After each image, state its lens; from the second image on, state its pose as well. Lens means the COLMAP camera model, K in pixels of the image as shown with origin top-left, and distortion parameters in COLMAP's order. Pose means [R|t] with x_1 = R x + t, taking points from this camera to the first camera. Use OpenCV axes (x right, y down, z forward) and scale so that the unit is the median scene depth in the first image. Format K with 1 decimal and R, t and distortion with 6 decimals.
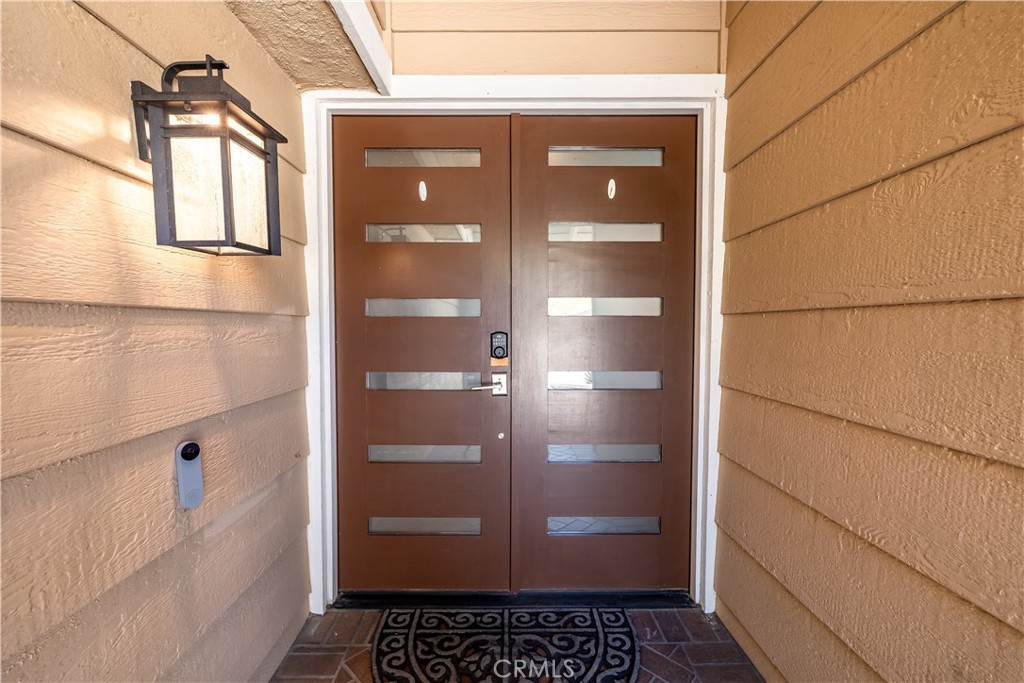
lens RADIAL K [[431.5, 0, 512.0], [0, 431.5, 341.5], [0, 0, 1]] dist [0.002995, 0.000480]
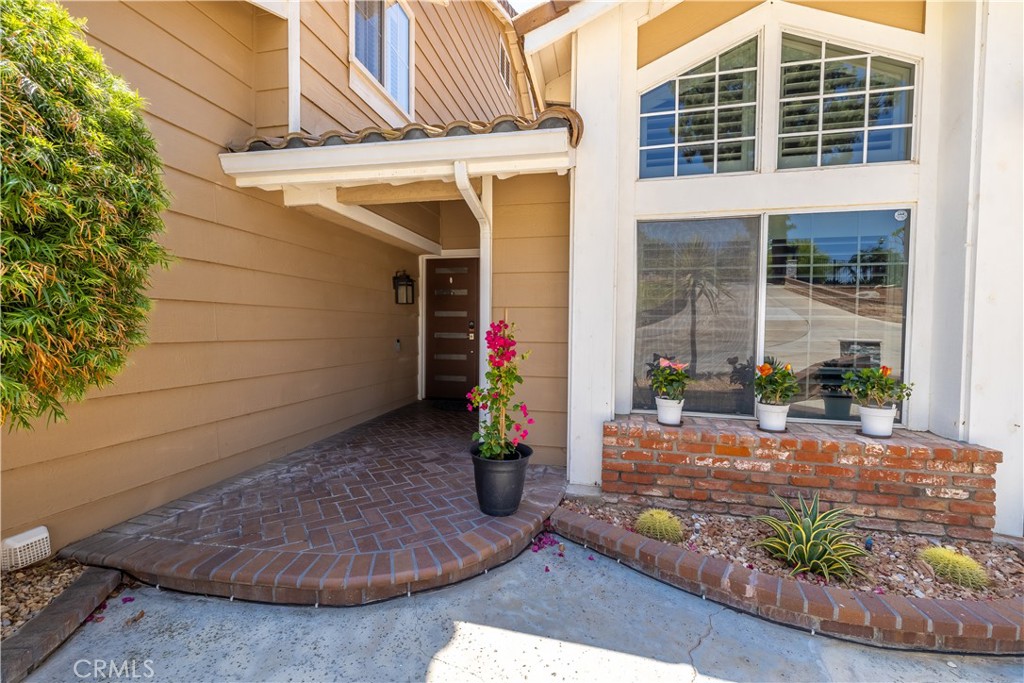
lens RADIAL K [[431.5, 0, 512.0], [0, 431.5, 341.5], [0, 0, 1]] dist [0.002995, 0.000480]
pose [[0.972432, 0.020224, -0.232309, 1.159826], [-0.021479, 0.999765, -0.002876, 0.149309], [0.232197, 0.007786, 0.972638, -2.403497]]
